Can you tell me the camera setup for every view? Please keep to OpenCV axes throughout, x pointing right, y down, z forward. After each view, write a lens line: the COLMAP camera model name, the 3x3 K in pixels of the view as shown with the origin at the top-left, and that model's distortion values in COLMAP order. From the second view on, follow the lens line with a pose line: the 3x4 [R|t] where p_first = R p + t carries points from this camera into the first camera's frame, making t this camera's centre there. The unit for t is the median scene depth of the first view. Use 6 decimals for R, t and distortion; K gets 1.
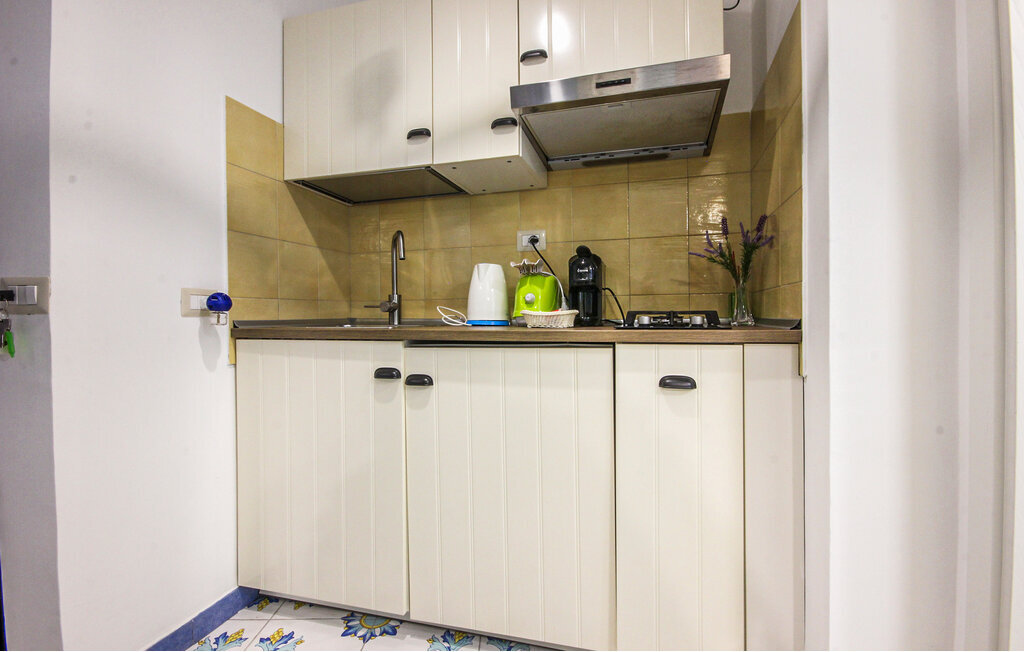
lens RADIAL K [[463.5, 0, 512.3], [0, 463.5, 318.3], [0, 0, 1]] dist [0.001036, 0.000165]
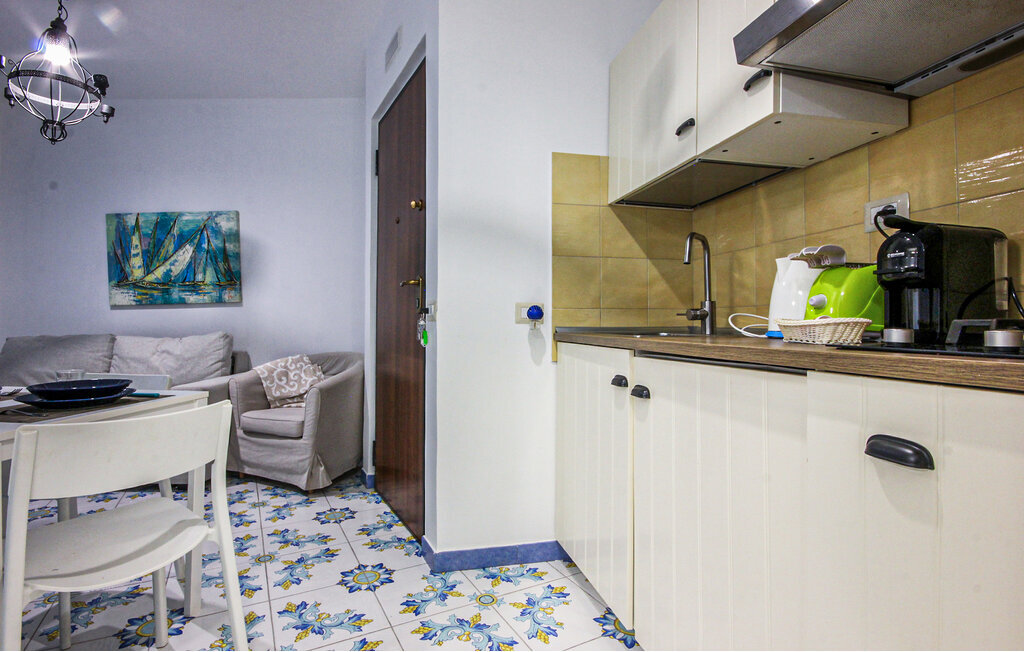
lens RADIAL K [[484.4, 0, 508.6], [0, 484.4, 314.4], [0, 0, 1]] dist [-0.001406, 0.000053]
pose [[0.487023, -0.007475, -0.873357, 0.456544], [-0.011581, 0.999820, -0.015016, -0.006818], [0.873312, 0.017427, 0.486849, 0.228108]]
